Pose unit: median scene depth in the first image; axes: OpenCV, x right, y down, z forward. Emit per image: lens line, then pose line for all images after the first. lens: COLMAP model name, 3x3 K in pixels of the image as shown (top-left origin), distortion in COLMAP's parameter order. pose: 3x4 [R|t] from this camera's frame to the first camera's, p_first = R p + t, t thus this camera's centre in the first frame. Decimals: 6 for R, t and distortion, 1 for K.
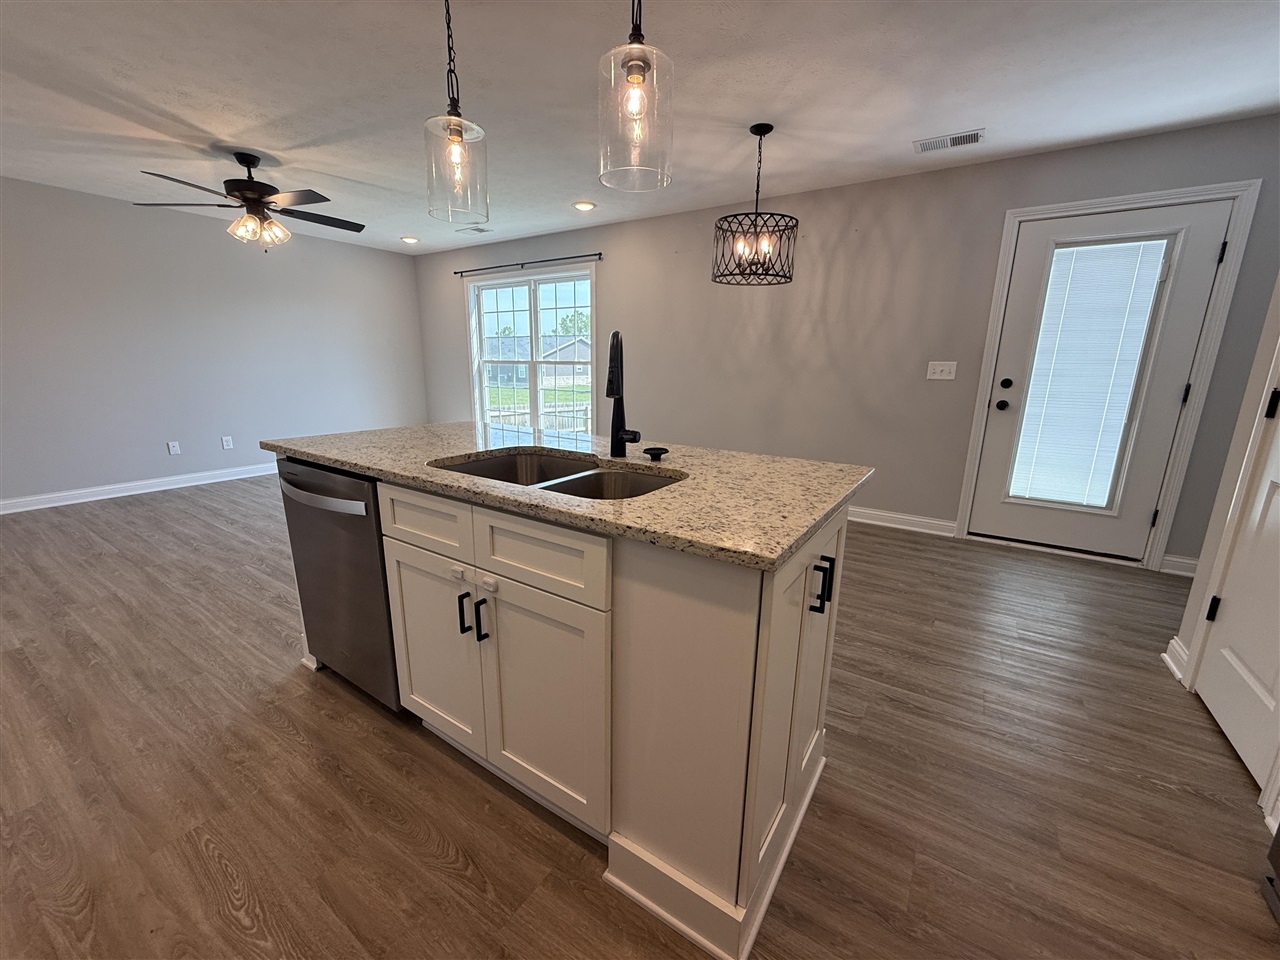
lens RADIAL K [[510.8, 0, 637.5], [0, 510.8, 483.1], [0, 0, 1]] dist [0.000018, -0.000221]
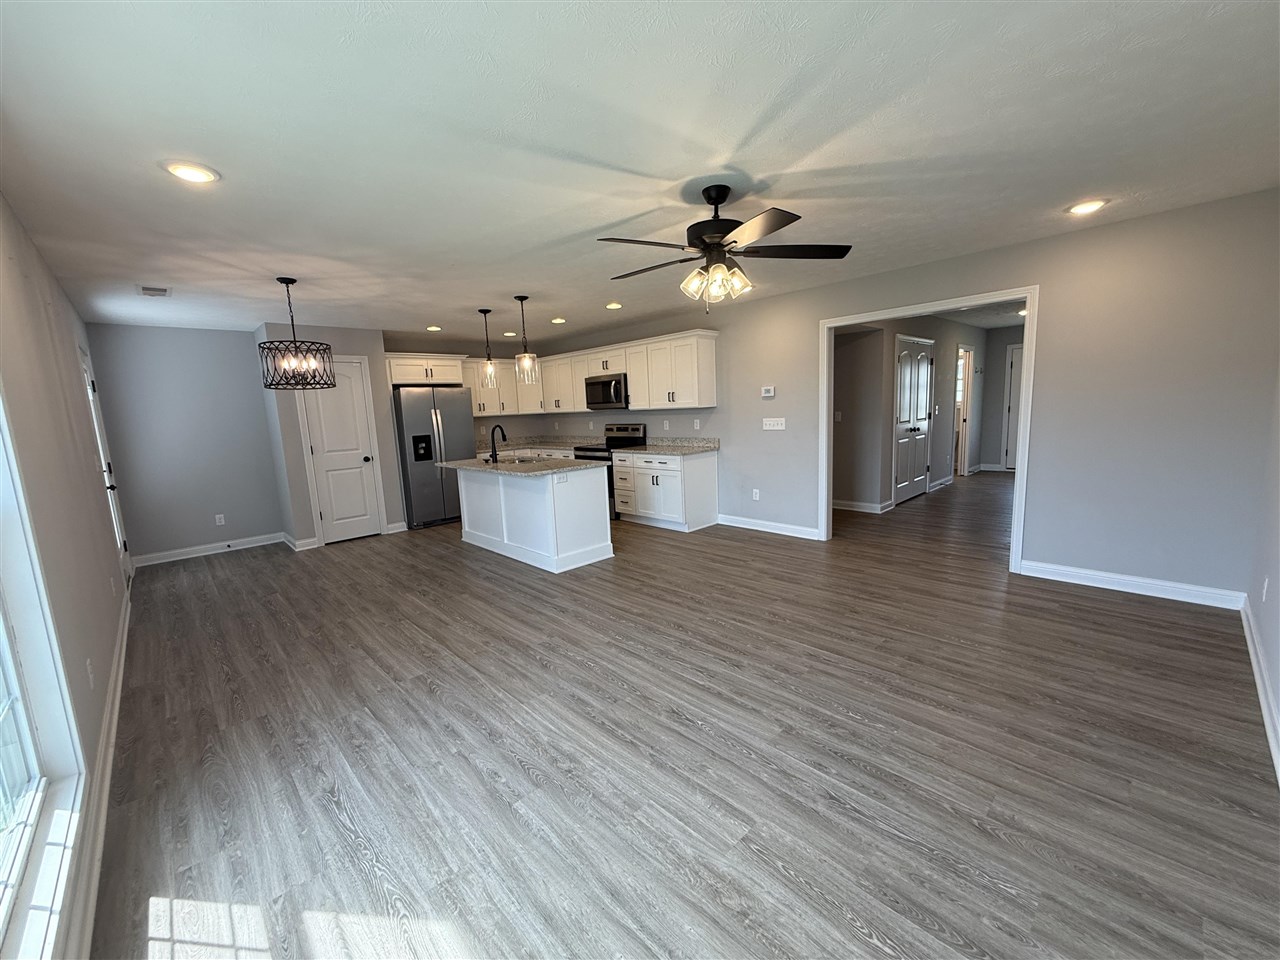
lens RADIAL K [[510.8, 0, 636.8], [0, 510.8, 483.2], [0, 0, 1]] dist [0.000018, -0.000221]
pose [[-0.972749, -0.003380, 0.231837, -0.781575], [0.084690, 0.925627, 0.368840, -0.495257], [-0.215841, 0.378423, -0.900116, 1.784943]]
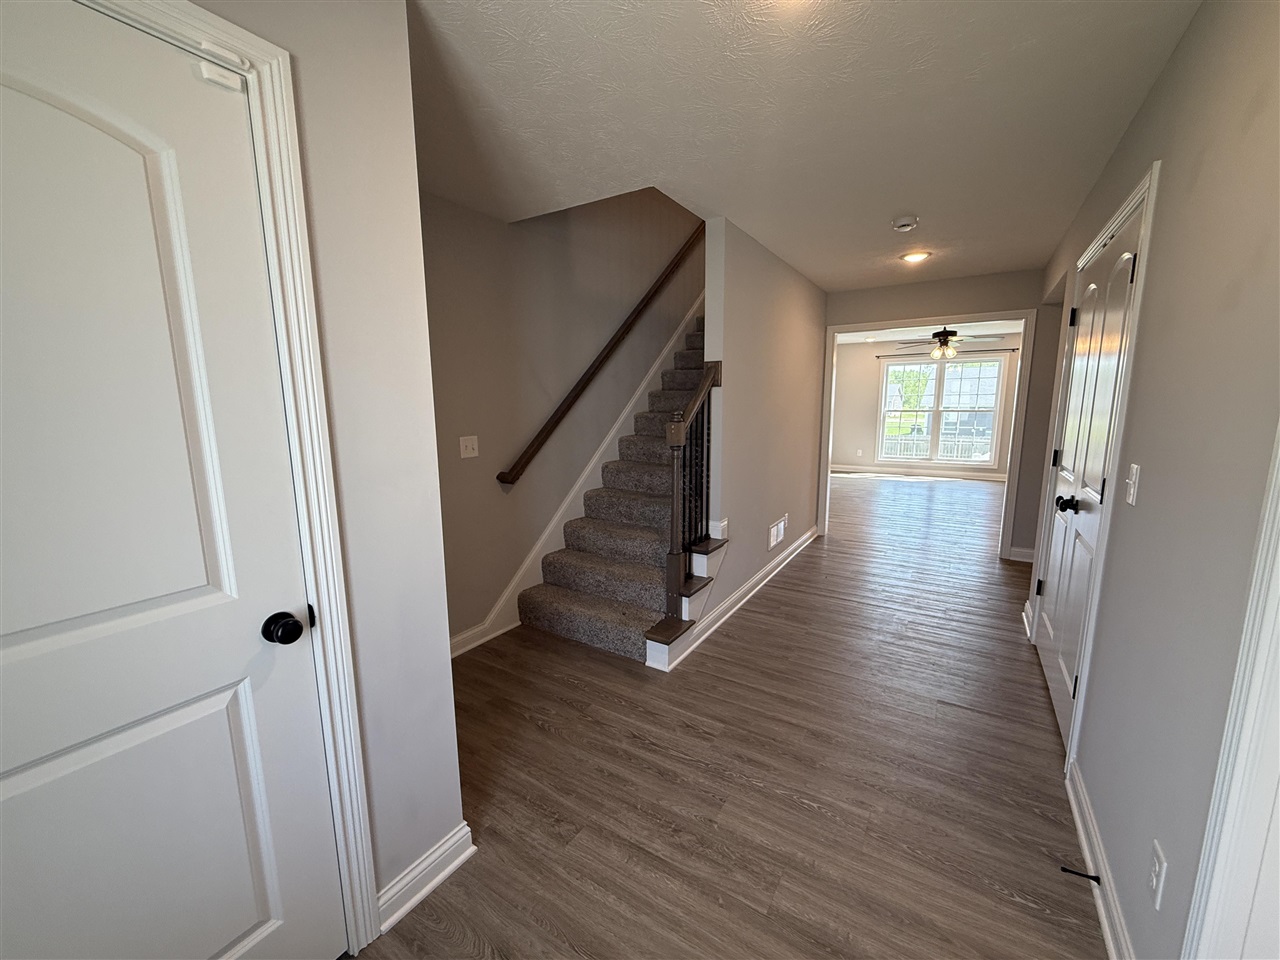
lens RADIAL K [[510.8, 0, 639.7], [0, 510.8, 482.7], [0, 0, 1]] dist [0.000018, -0.000221]
pose [[0.999516, -0.025915, 0.017211, -1.941458], [0.027086, 0.997059, -0.071689, 0.129212], [-0.015302, 0.072120, 0.997279, -0.937998]]
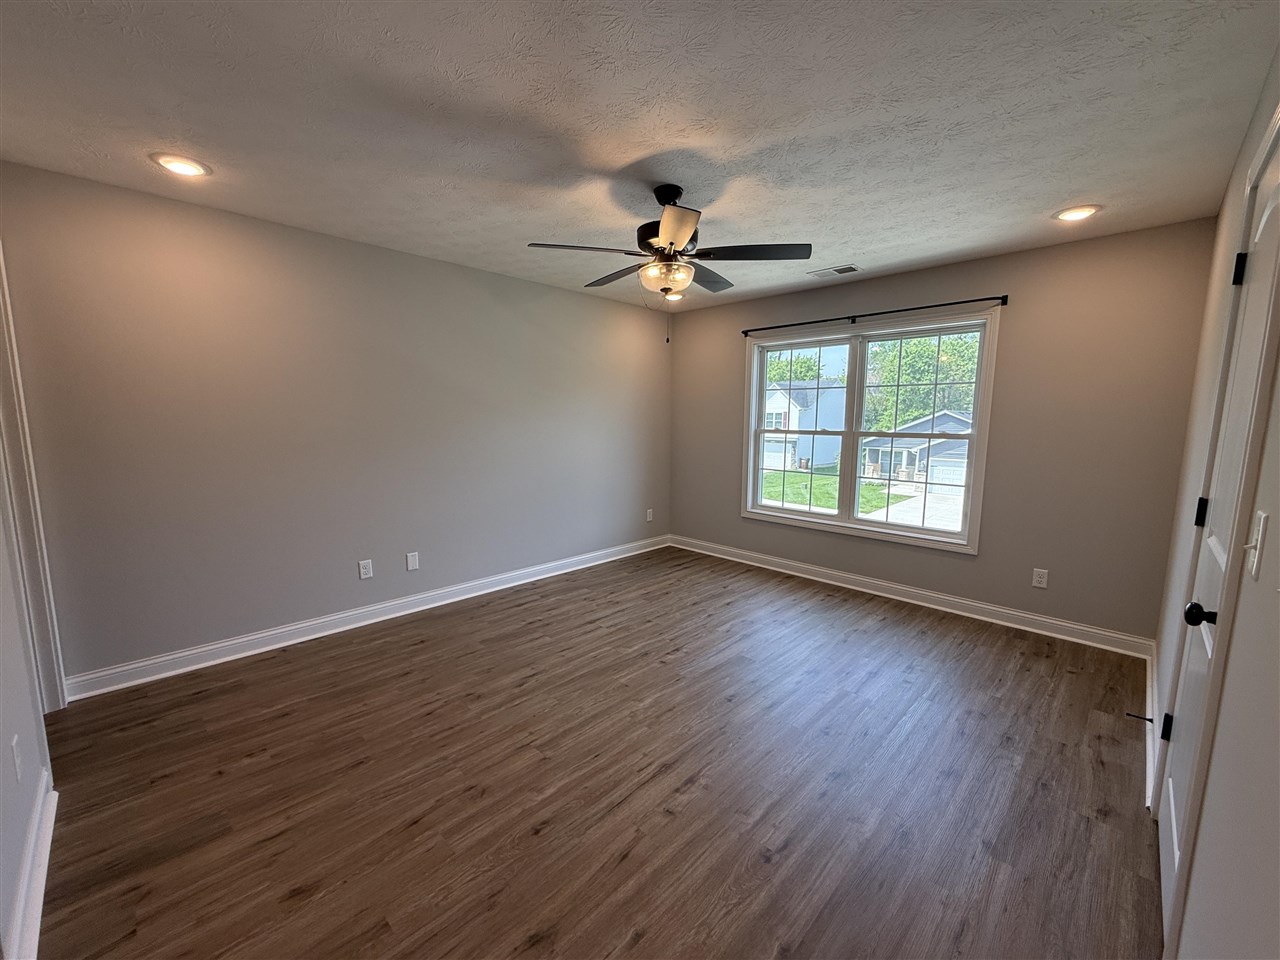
lens RADIAL K [[510.8, 0, 642.2], [0, 510.8, 483.4], [0, 0, 1]] dist [0.000018, -0.000221]
pose [[0.982526, 0.016317, -0.185408, -0.601845], [-0.035135, 0.994500, -0.098671, -0.158848], [0.182778, 0.103461, 0.977695, 0.374318]]
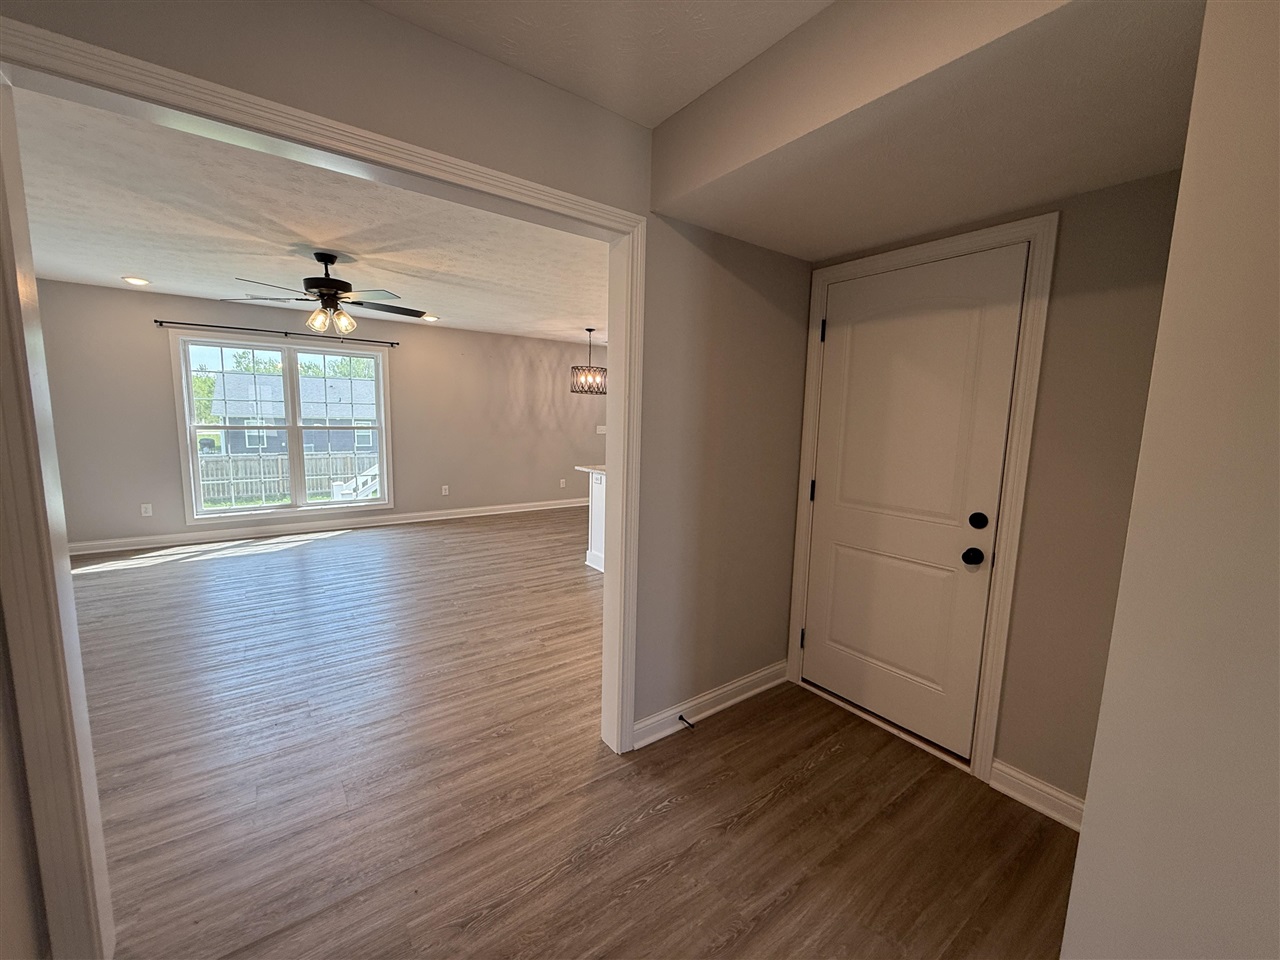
lens RADIAL K [[510.8, 0, 639.0], [0, 510.8, 482.2], [0, 0, 1]] dist [0.000018, -0.000221]
pose [[0.341737, -0.126396, 0.931257, -1.514784], [0.198173, 0.978325, 0.060063, -0.098613], [-0.918664, 0.164024, 0.359378, 0.076535]]
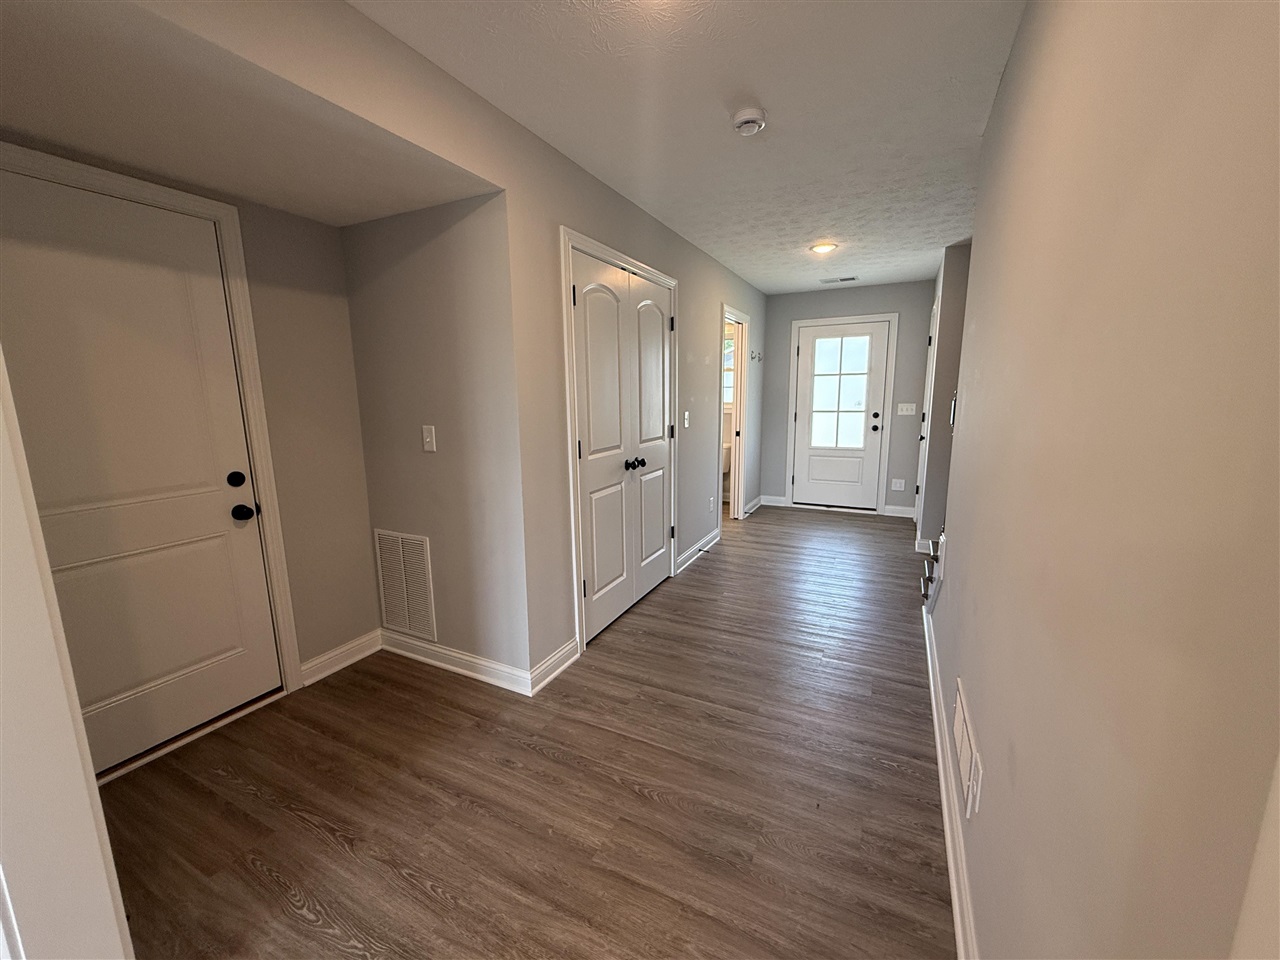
lens RADIAL K [[510.8, 0, 636.9], [0, 510.8, 481.1], [0, 0, 1]] dist [0.000018, -0.000221]
pose [[-0.993440, 0.015685, -0.113269, -1.264777], [-0.030070, 0.919851, 0.391115, -0.199852], [0.110326, 0.391955, -0.913345, 0.557936]]
